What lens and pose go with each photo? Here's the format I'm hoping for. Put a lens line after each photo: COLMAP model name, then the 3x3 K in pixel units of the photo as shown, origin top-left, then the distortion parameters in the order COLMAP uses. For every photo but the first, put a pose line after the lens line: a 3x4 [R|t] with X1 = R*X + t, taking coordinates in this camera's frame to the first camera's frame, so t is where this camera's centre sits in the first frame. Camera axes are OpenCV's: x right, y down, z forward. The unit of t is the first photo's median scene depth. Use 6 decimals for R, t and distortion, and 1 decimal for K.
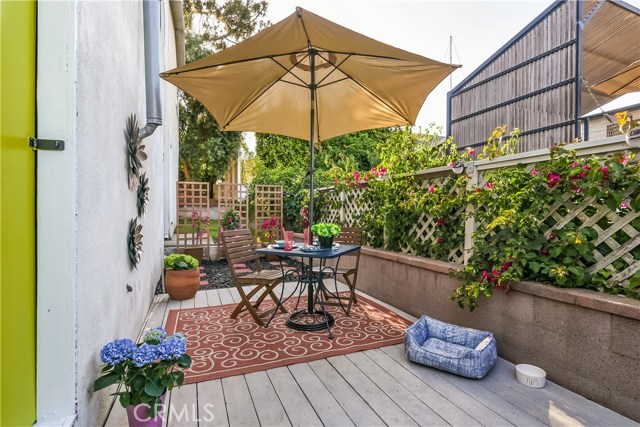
lens RADIAL K [[325.4, 0, 322.3], [0, 325.4, 210.8], [0, 0, 1]] dist [-0.003771, -0.000310]
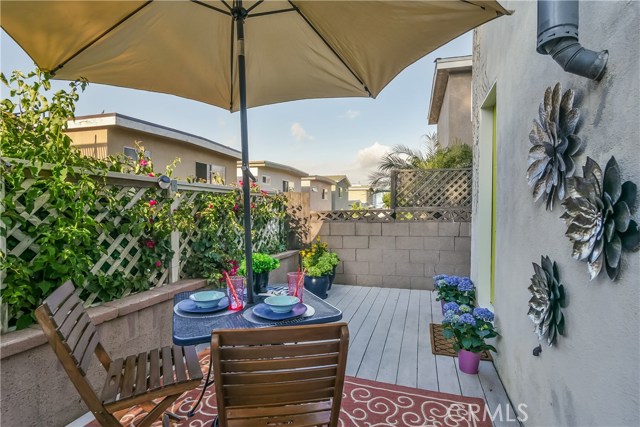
lens RADIAL K [[325.4, 0, 321.9], [0, 325.4, 212.7], [0, 0, 1]] dist [-0.003771, -0.000310]
pose [[-0.781127, -0.006031, 0.624343, -0.627518], [0.004206, 0.999880, 0.014921, -0.069552], [-0.624358, 0.014282, -0.781007, 1.733423]]
